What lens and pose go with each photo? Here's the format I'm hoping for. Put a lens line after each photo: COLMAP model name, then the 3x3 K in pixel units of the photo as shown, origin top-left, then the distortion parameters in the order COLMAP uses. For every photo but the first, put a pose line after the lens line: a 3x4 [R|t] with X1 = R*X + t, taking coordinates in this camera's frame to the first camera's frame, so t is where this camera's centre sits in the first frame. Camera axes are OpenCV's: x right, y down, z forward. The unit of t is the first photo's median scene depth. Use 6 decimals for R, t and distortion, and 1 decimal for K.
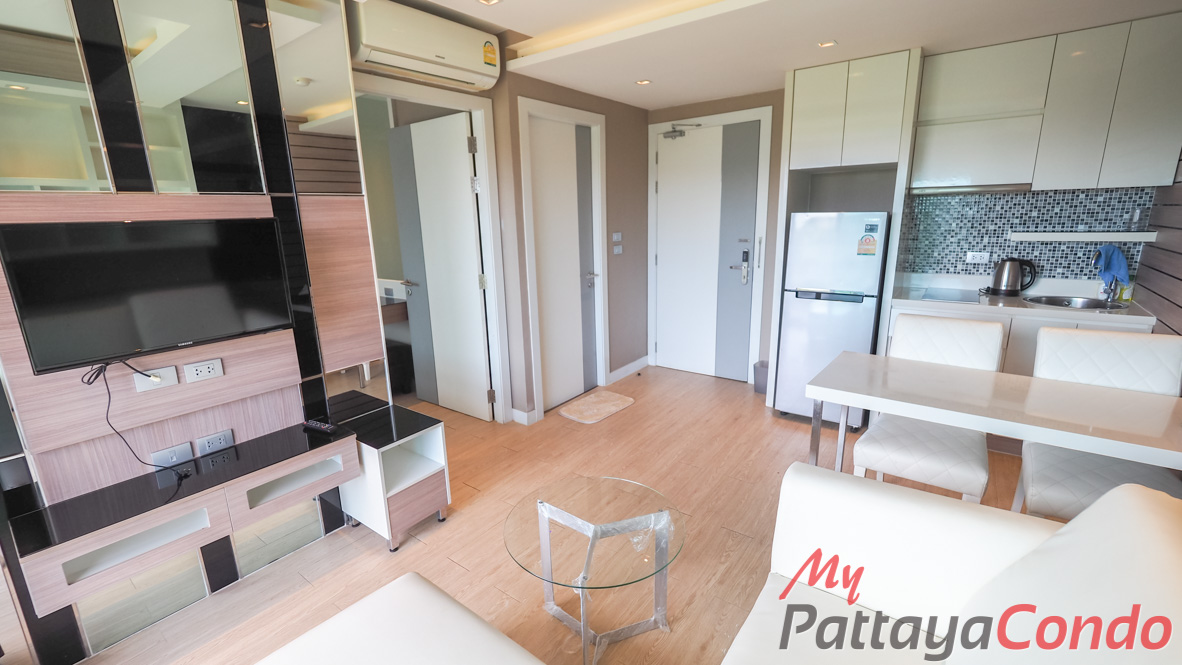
lens RADIAL K [[509.1, 0, 591.0], [0, 509.1, 332.5], [0, 0, 1]] dist [0.000069, -0.000388]
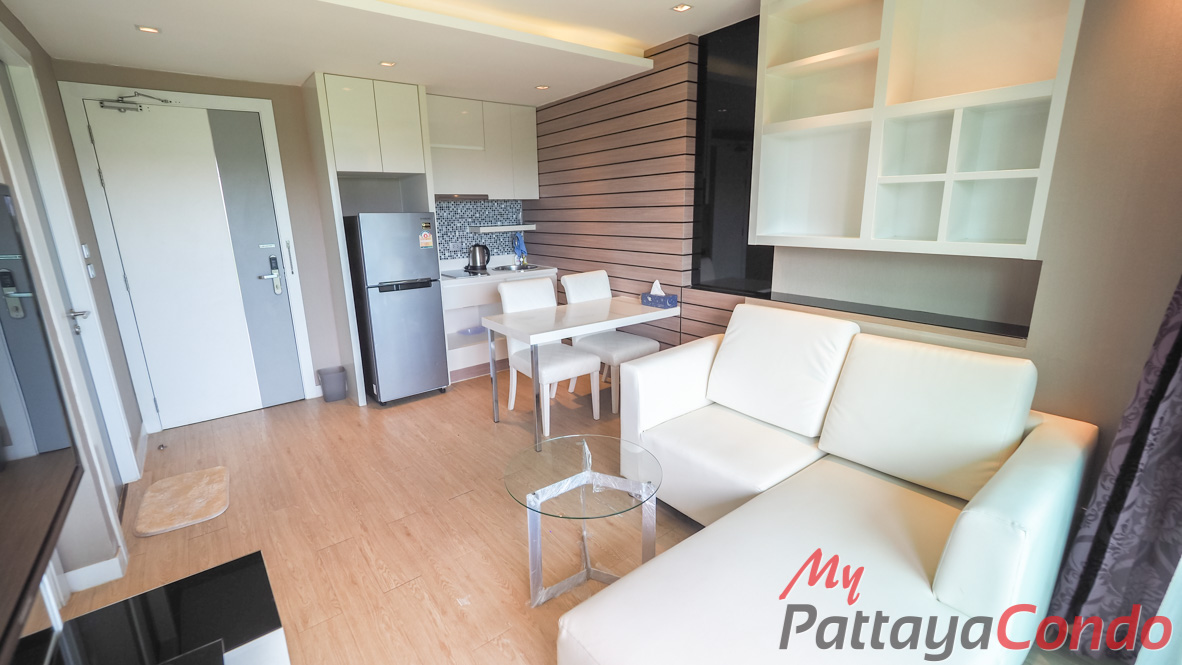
lens RADIAL K [[488.4, 0, 591.0], [0, 488.4, 332.5], [0, 0, 1]] dist [-0.012385, 0.000040]
pose [[0.239469, -0.219298, 0.945813, -0.504316], [0.234741, 0.958334, 0.162768, -0.052835], [-0.942100, 0.183043, 0.280969, 0.326342]]
